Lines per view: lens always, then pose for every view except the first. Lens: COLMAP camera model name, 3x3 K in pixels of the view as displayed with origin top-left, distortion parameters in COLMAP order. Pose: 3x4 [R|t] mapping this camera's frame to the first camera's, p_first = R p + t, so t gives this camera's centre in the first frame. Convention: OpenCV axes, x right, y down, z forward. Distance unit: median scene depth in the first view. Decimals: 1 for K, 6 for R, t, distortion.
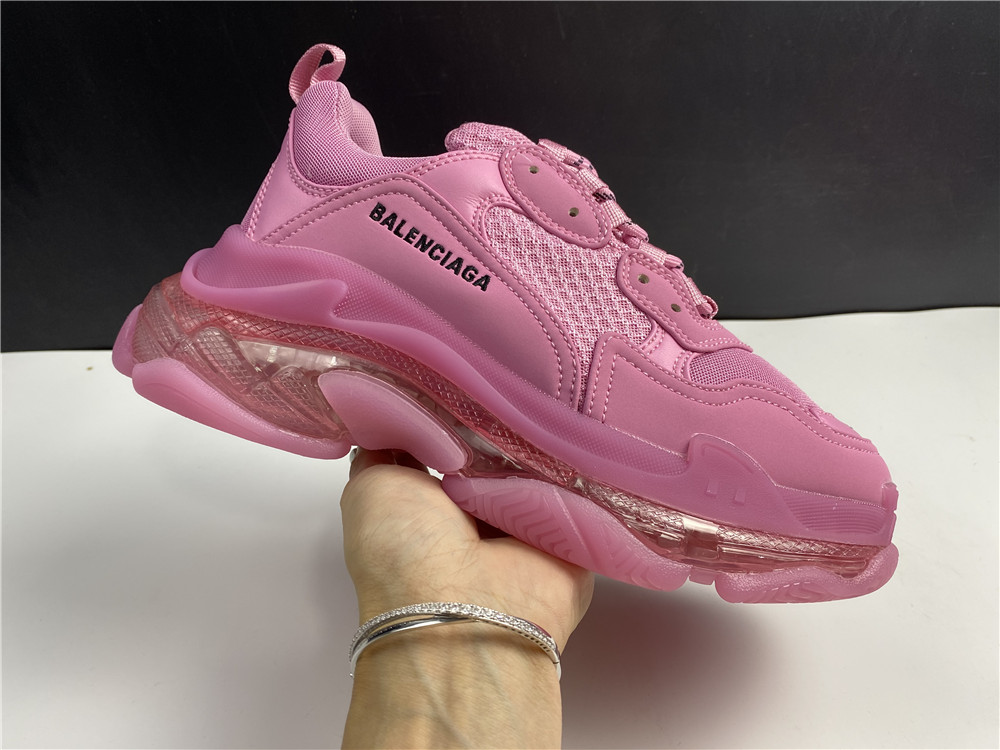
lens RADIAL K [[758.1, 0, 502.2], [0, 758.1, 354.4], [0, 0, 1]] dist [0.002547, -0.000402]
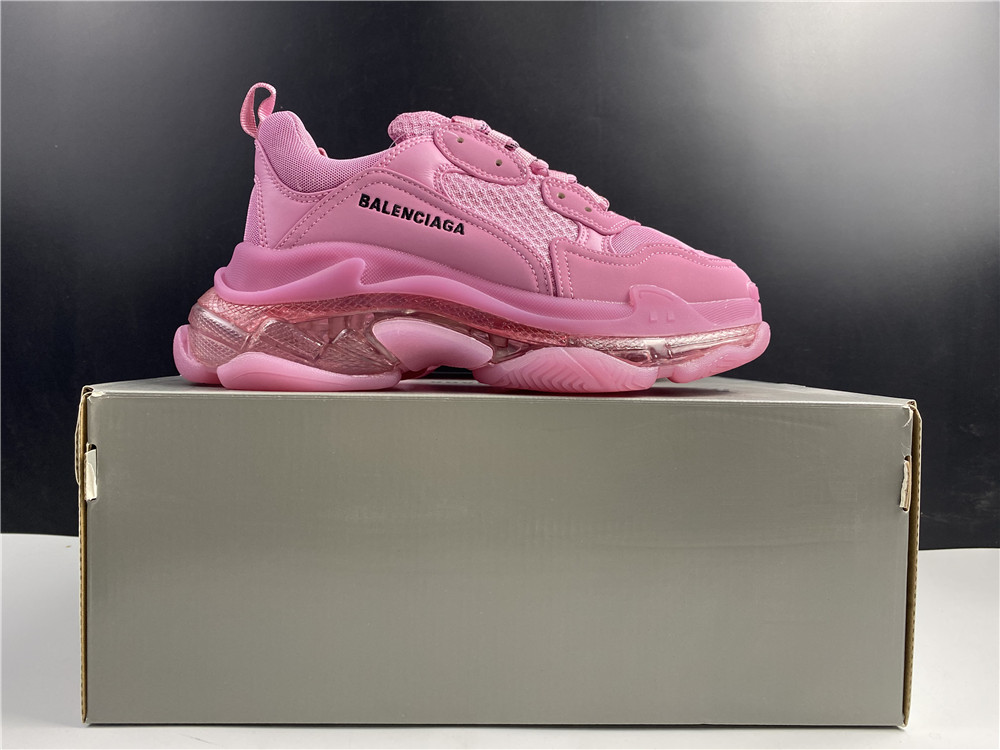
lens RADIAL K [[758.1, 0, 502.2], [0, 758.1, 354.4], [0, 0, 1]] dist [0.002547, -0.000402]
pose [[0.919942, -0.314994, 0.233421, -0.341139], [0.299950, 0.948874, 0.098332, 0.008335], [-0.252461, -0.020446, 0.967391, -0.348366]]
